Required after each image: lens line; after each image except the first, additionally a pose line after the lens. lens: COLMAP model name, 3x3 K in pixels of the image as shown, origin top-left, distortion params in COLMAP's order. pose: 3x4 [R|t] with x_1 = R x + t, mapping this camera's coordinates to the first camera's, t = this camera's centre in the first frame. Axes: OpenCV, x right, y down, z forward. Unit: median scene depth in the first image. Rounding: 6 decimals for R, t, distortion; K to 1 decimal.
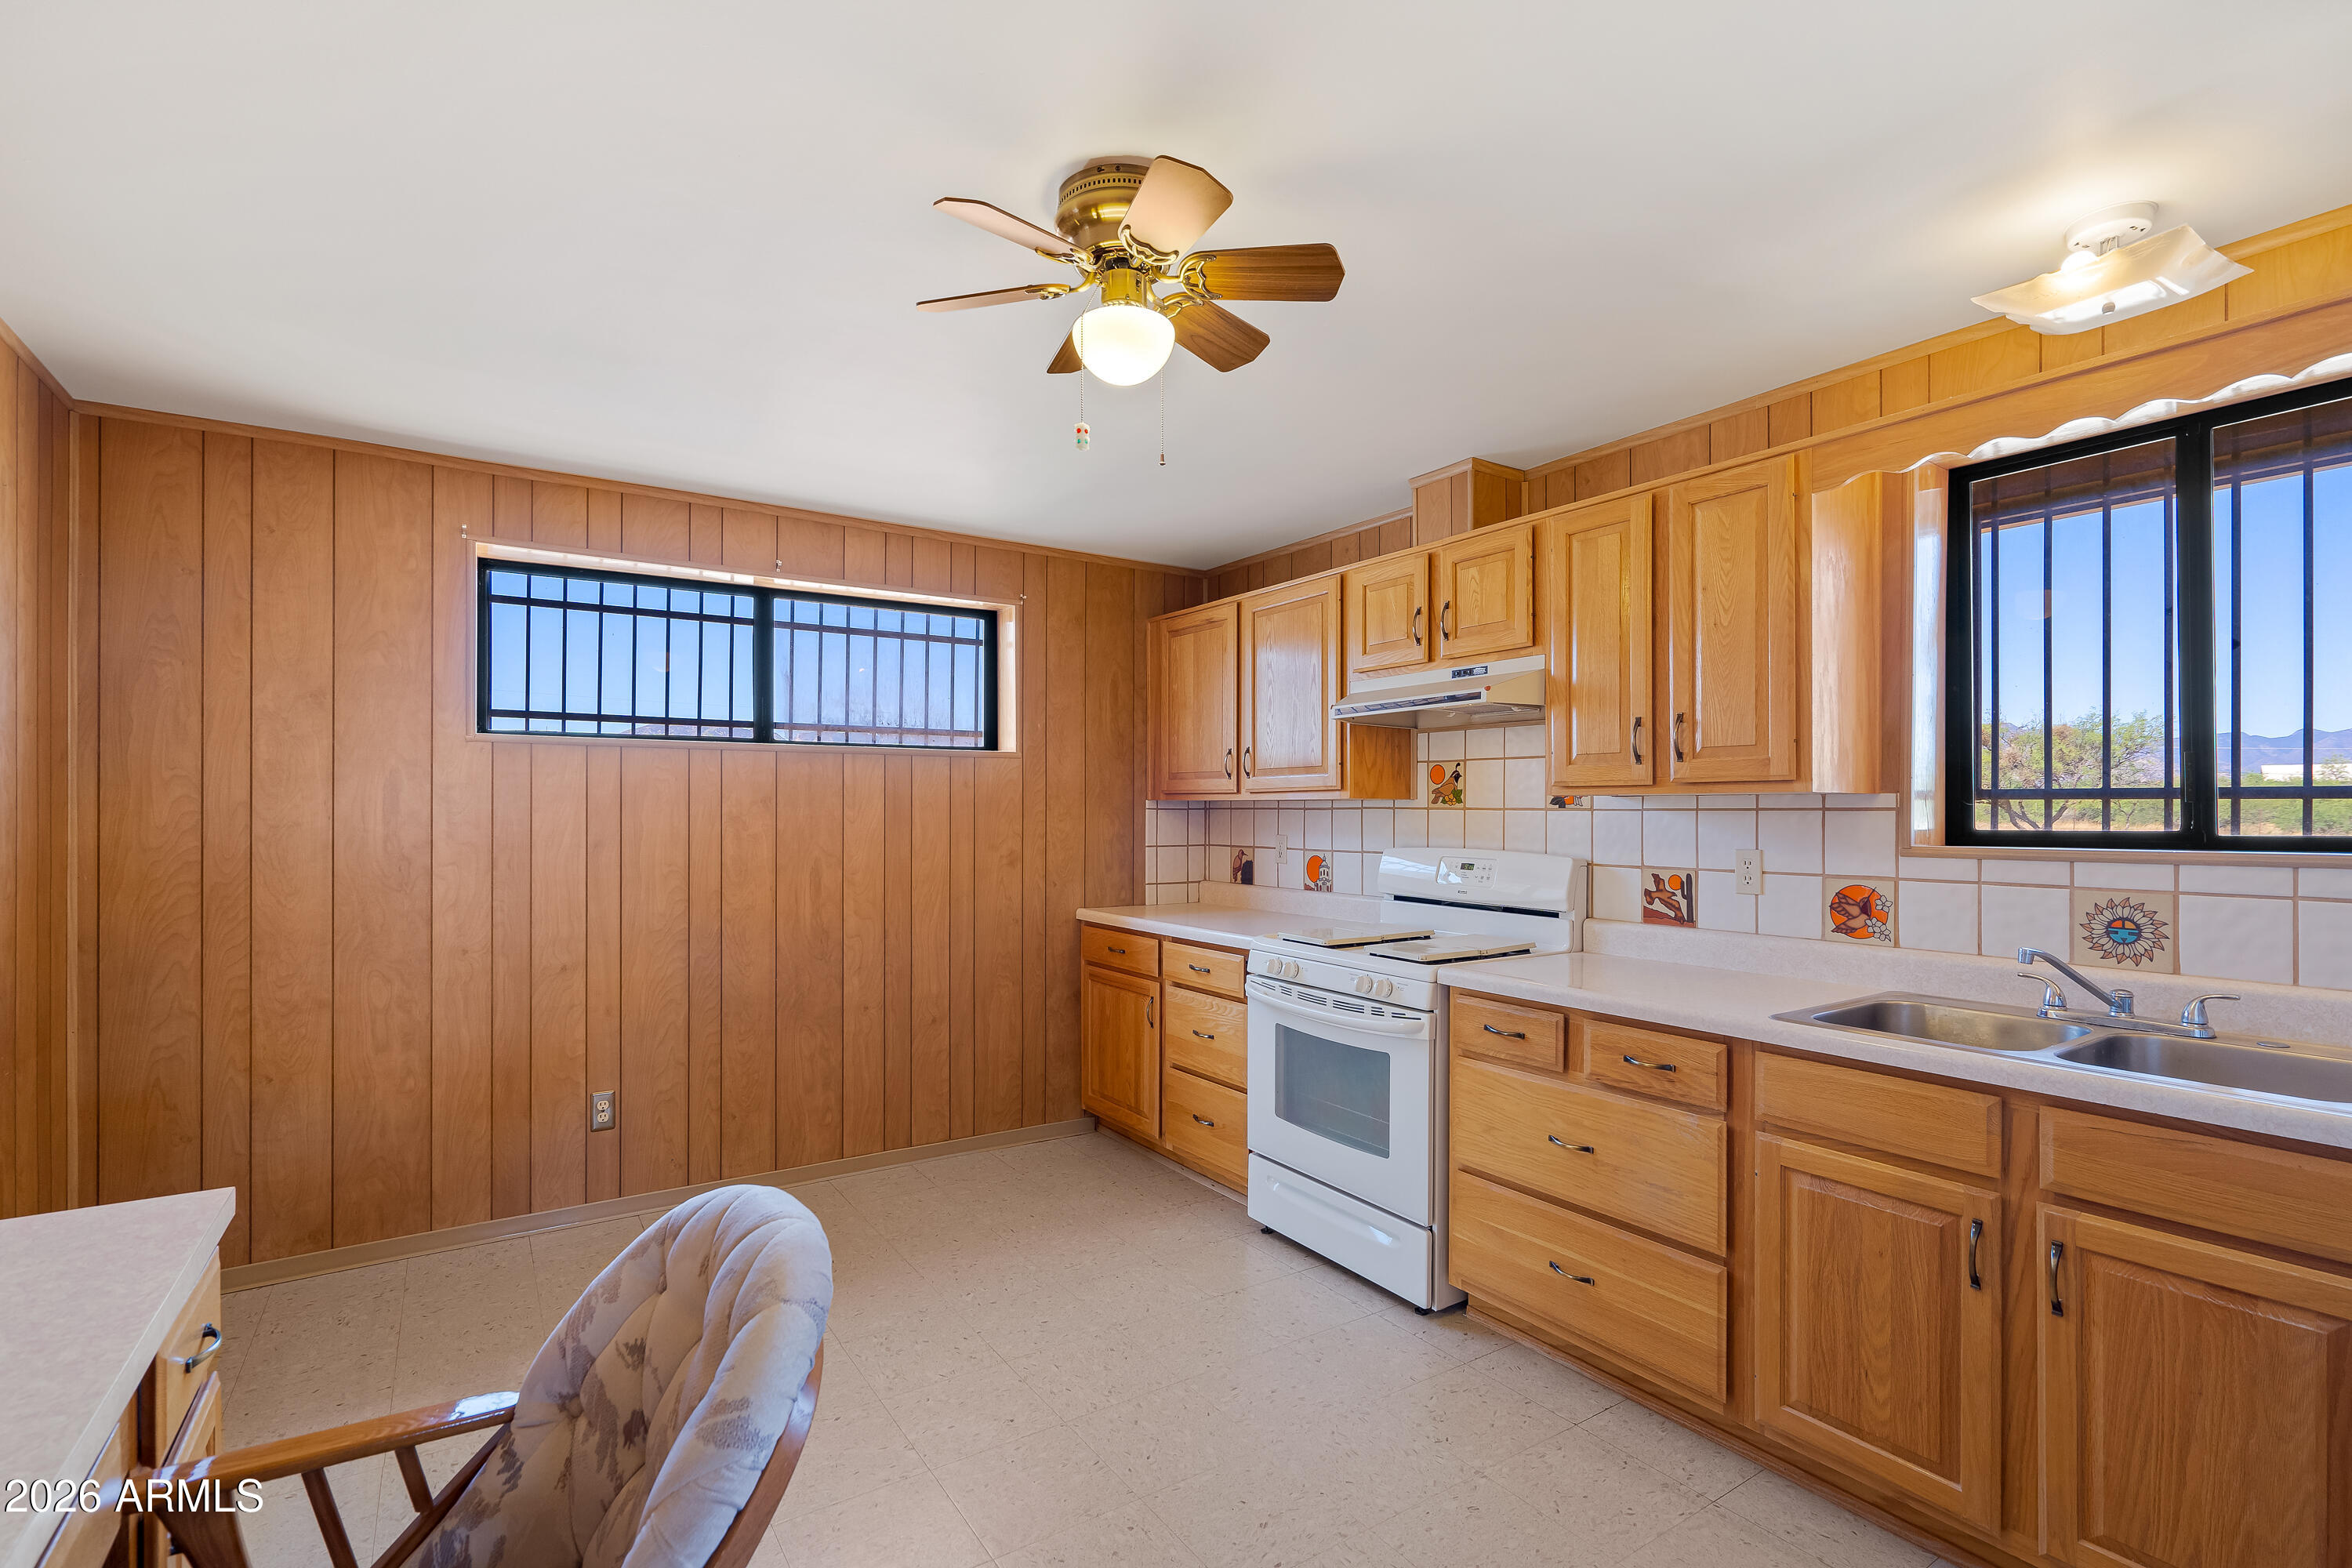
lens RADIAL K [[1106.3, 0, 1170.5], [0, 1106.3, 814.6], [0, 0, 1]] dist [-0.000072, 0.000238]
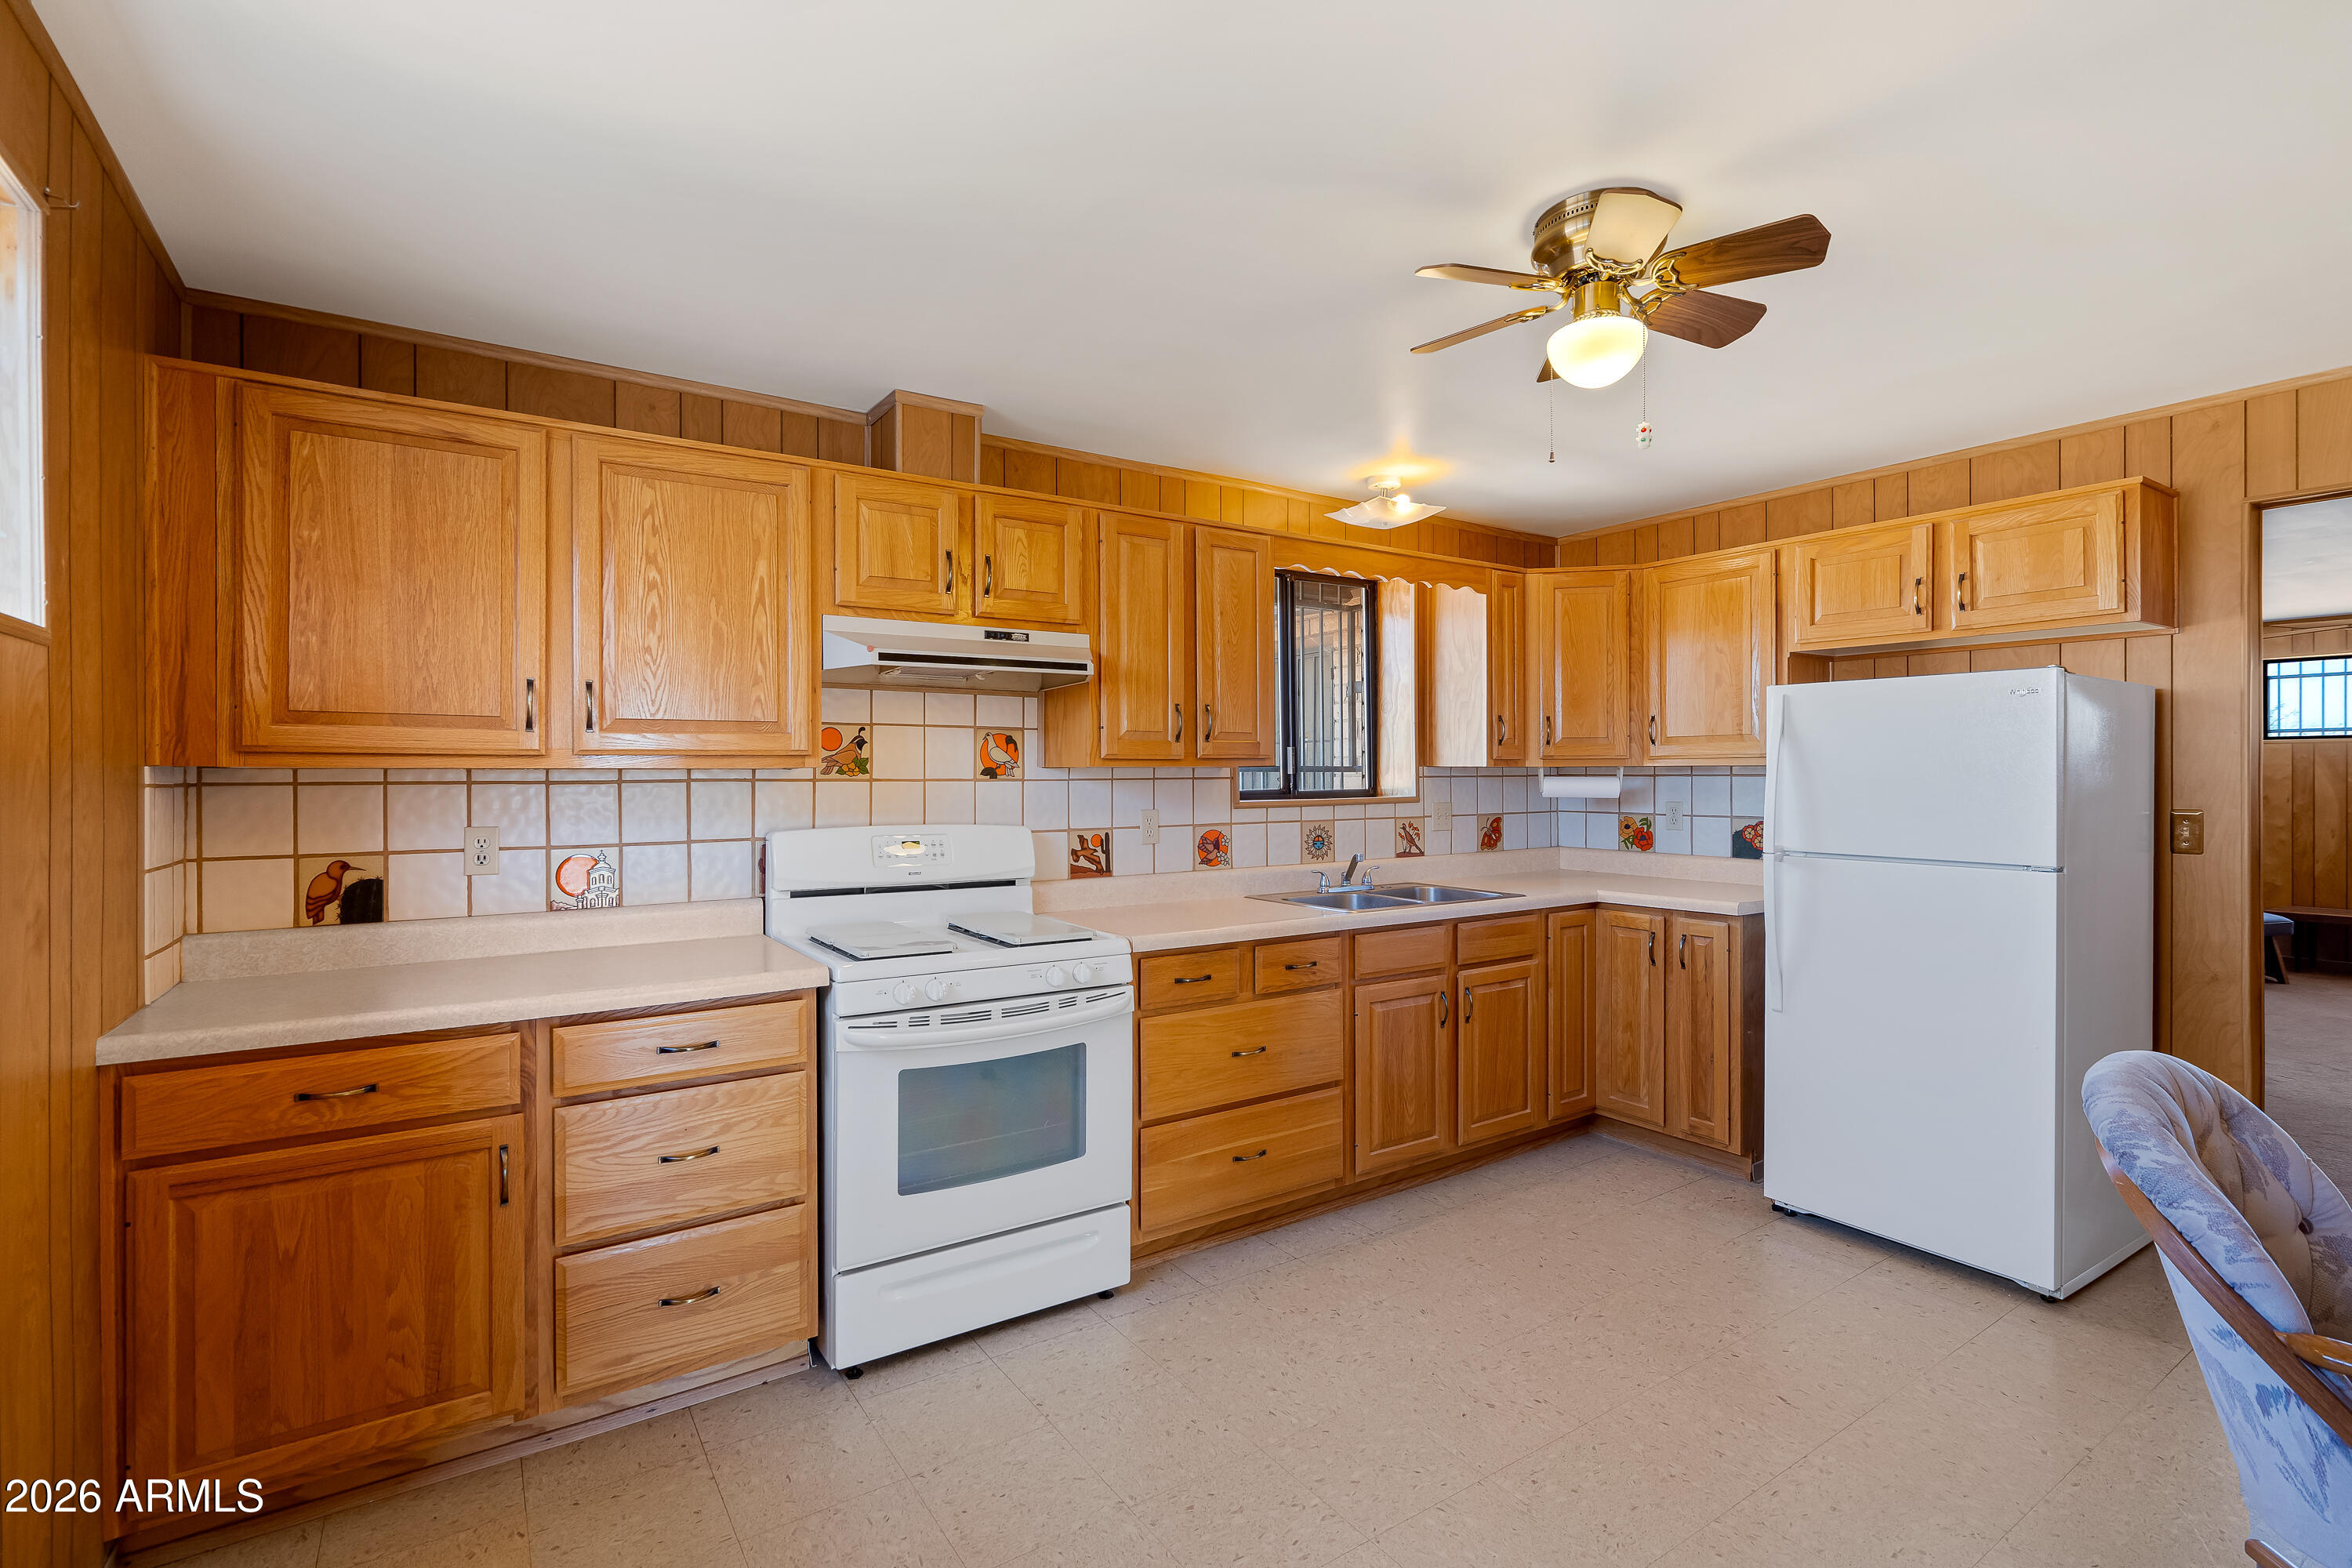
lens RADIAL K [[1088.7, 0, 1176.0], [0, 1088.7, 784.0], [0, 0, 1]] dist [-0.003941, 0.000104]
pose [[-0.021492, -0.007390, 0.999742, -0.719393], [0.010088, 0.999920, 0.007608, -0.007839], [-0.999718, 0.010249, -0.021416, 0.941391]]
